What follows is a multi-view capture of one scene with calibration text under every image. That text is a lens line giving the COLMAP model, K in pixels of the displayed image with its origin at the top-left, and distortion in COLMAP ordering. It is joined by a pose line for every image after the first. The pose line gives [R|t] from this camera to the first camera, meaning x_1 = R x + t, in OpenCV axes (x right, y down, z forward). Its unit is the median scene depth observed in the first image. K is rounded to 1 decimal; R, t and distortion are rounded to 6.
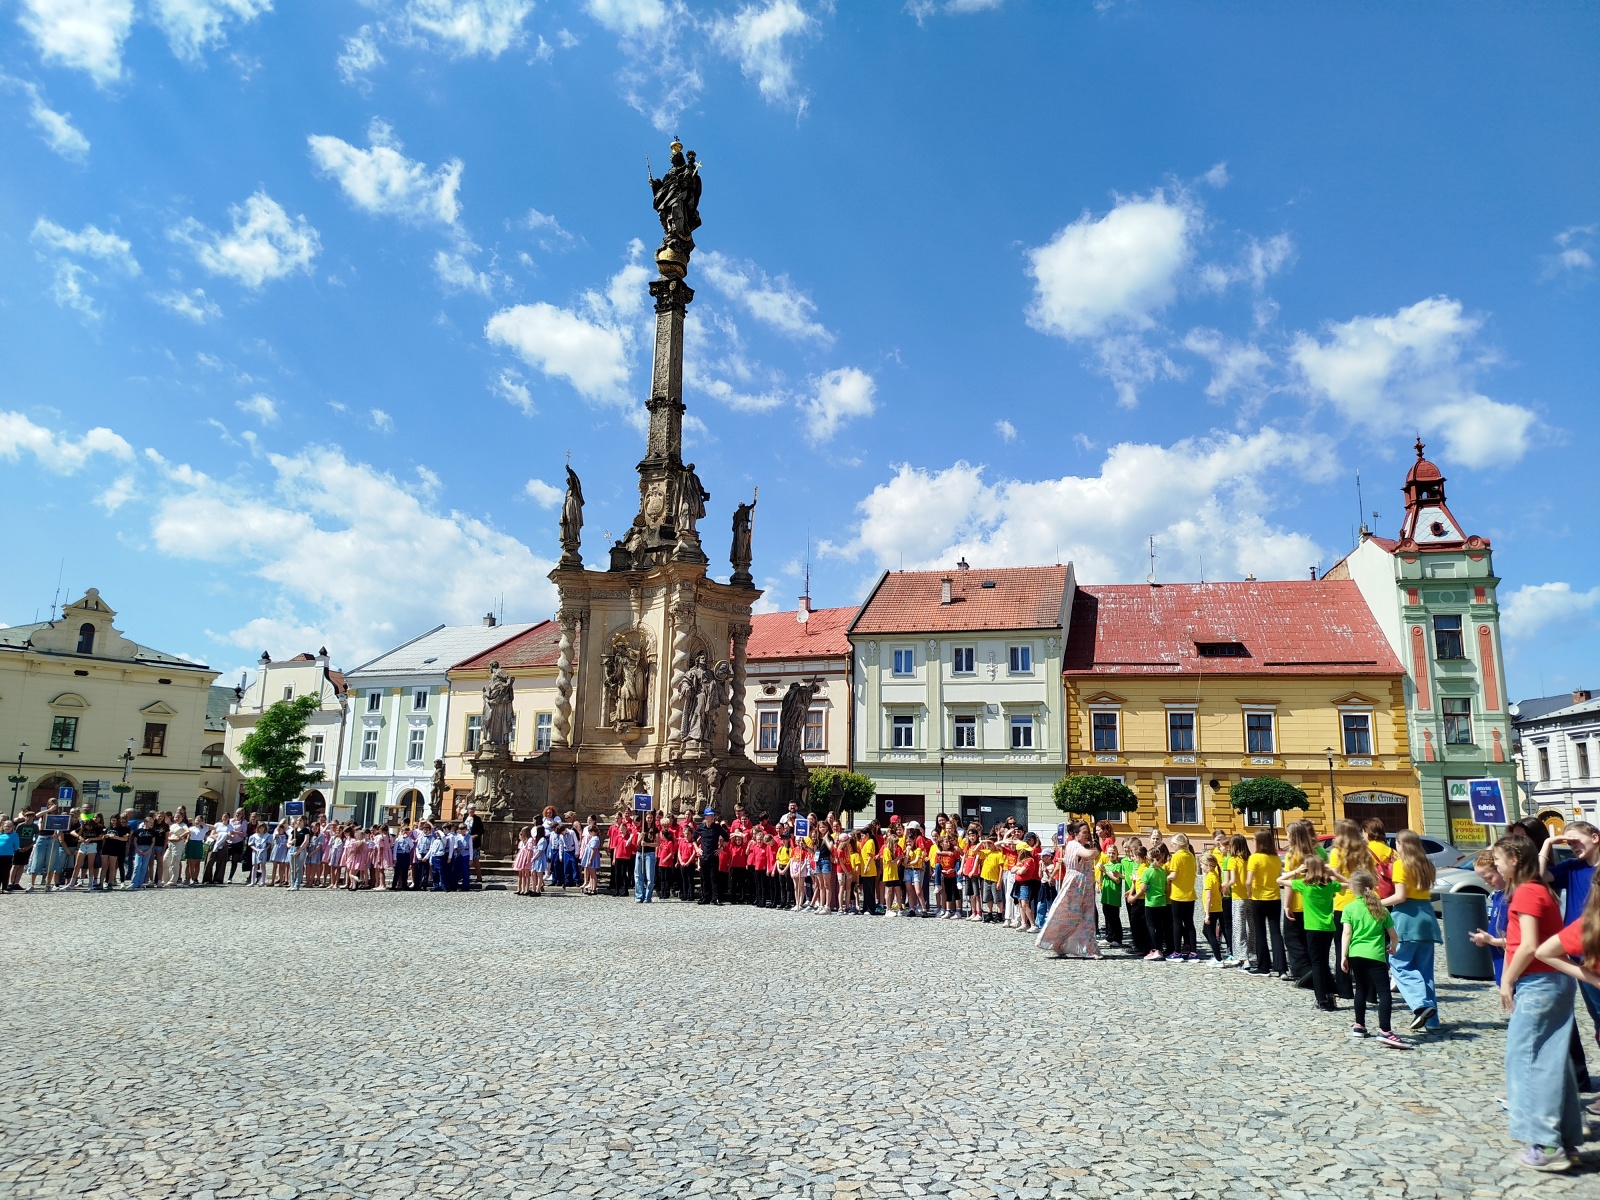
lens RADIAL K [[1099.1, 0, 800.0], [0, 1099.1, 600.0], [0, 0, 1]] dist [-0.005934, 0.002264]
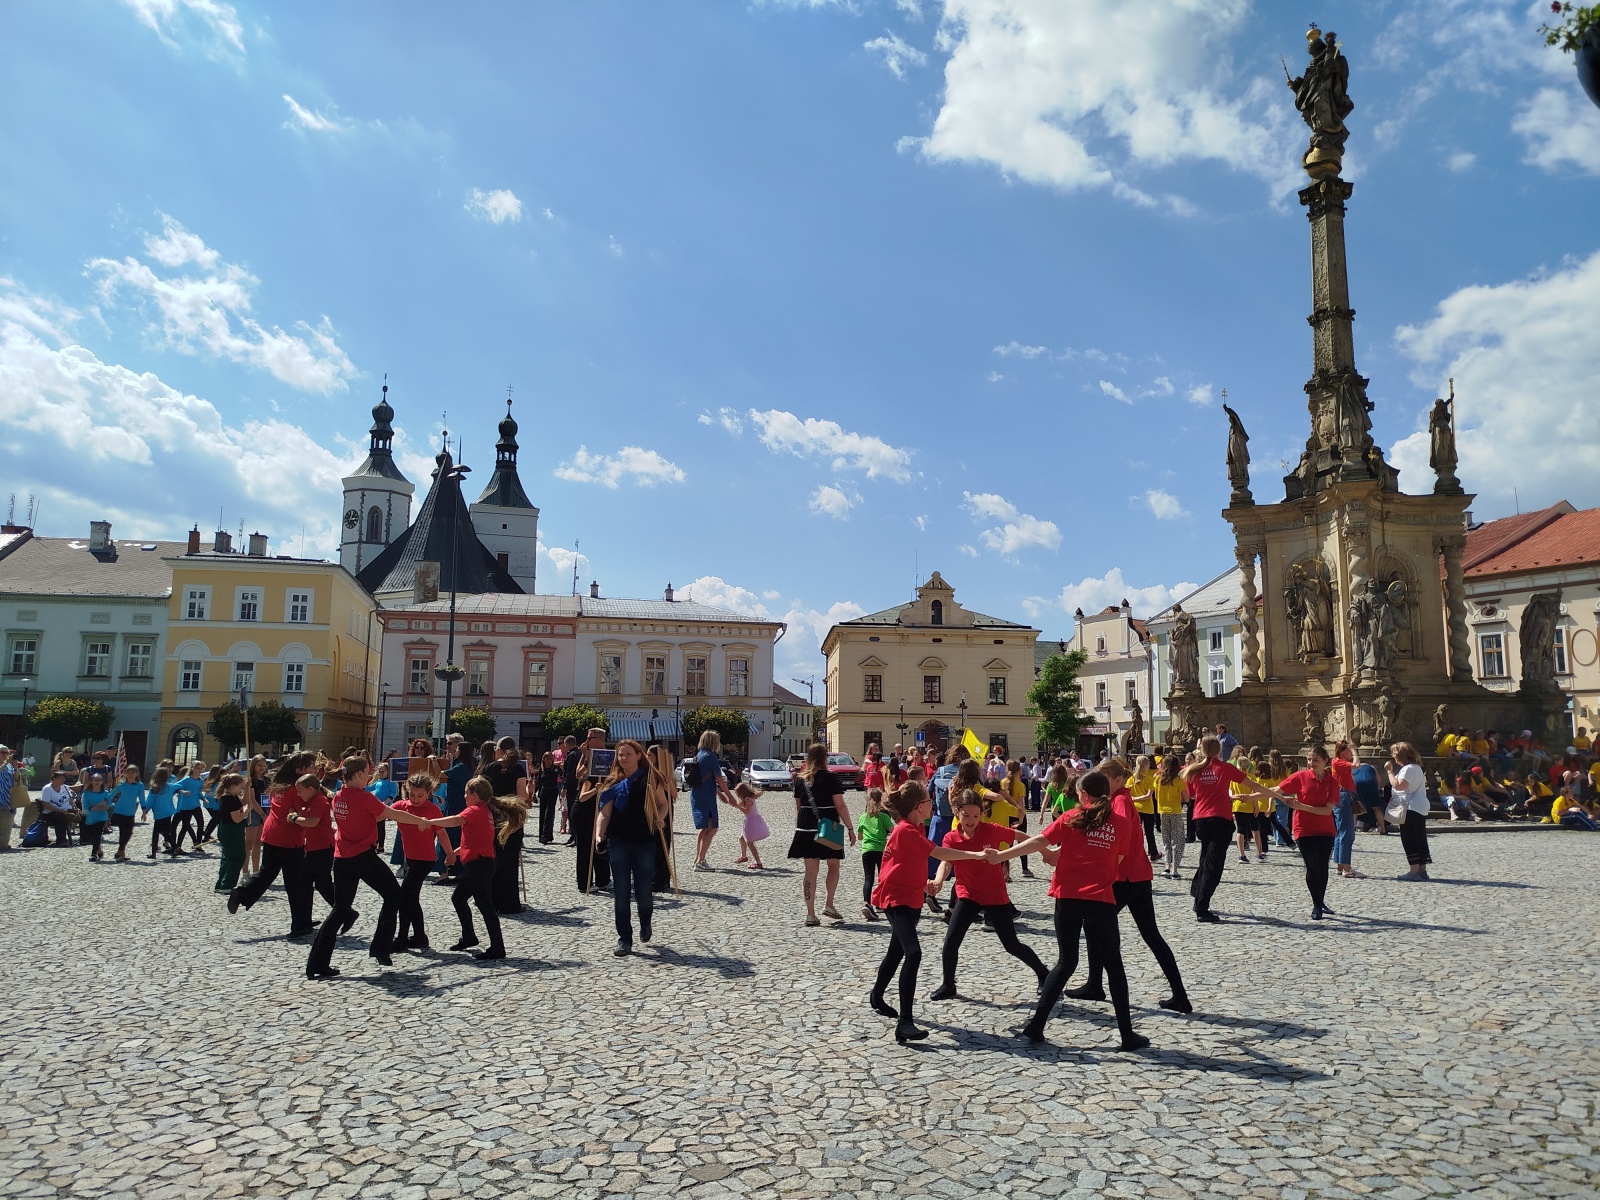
lens RADIAL K [[1099.1, 0, 800.0], [0, 1099.1, 600.0], [0, 0, 1]] dist [-0.005934, 0.002264]
pose [[0.724170, -0.100093, -0.682318, 0.166815], [0.136128, 0.990691, -0.000852, 0.002560], [0.676052, -0.092266, 0.731055, -0.016959]]
